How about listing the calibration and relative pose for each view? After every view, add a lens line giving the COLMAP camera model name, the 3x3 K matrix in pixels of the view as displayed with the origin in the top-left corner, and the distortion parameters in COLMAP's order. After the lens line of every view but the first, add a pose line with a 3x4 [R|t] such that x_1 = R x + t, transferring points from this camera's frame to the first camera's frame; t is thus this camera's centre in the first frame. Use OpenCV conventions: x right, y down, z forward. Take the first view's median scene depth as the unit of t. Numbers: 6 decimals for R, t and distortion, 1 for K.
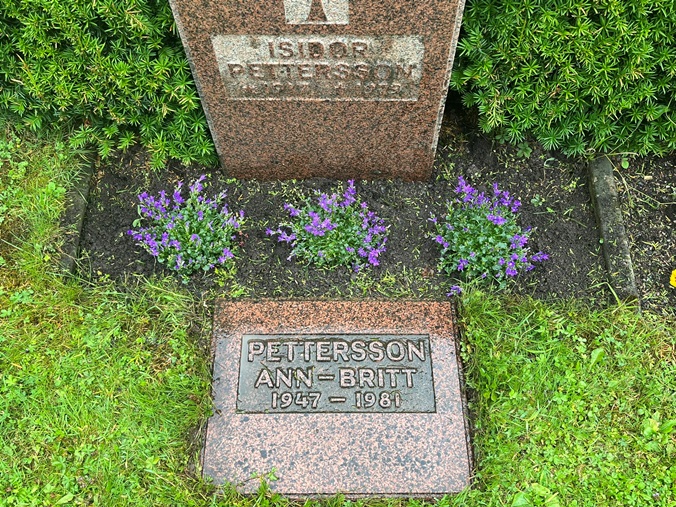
lens RADIAL K [[665.8, 0, 328.4], [0, 665.8, 241.8], [0, 0, 1]] dist [0.014993, 0.000000]
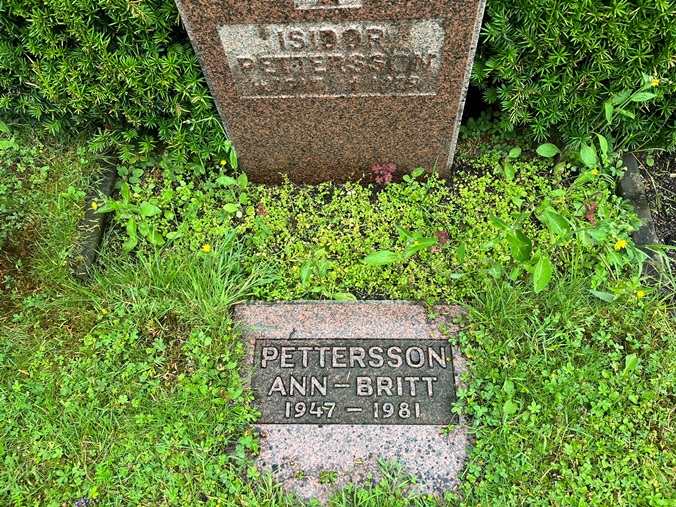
lens RADIAL K [[547.5, 0, 332.0], [0, 547.5, 244.0], [0, 0, 1]] dist [0.048734, -0.090008]
pose [[0.998896, -0.006005, -0.046591, 0.020090], [0.006006, 0.999982, -0.000118, 0.000977], [0.046591, -0.000162, 0.998914, 0.214697]]
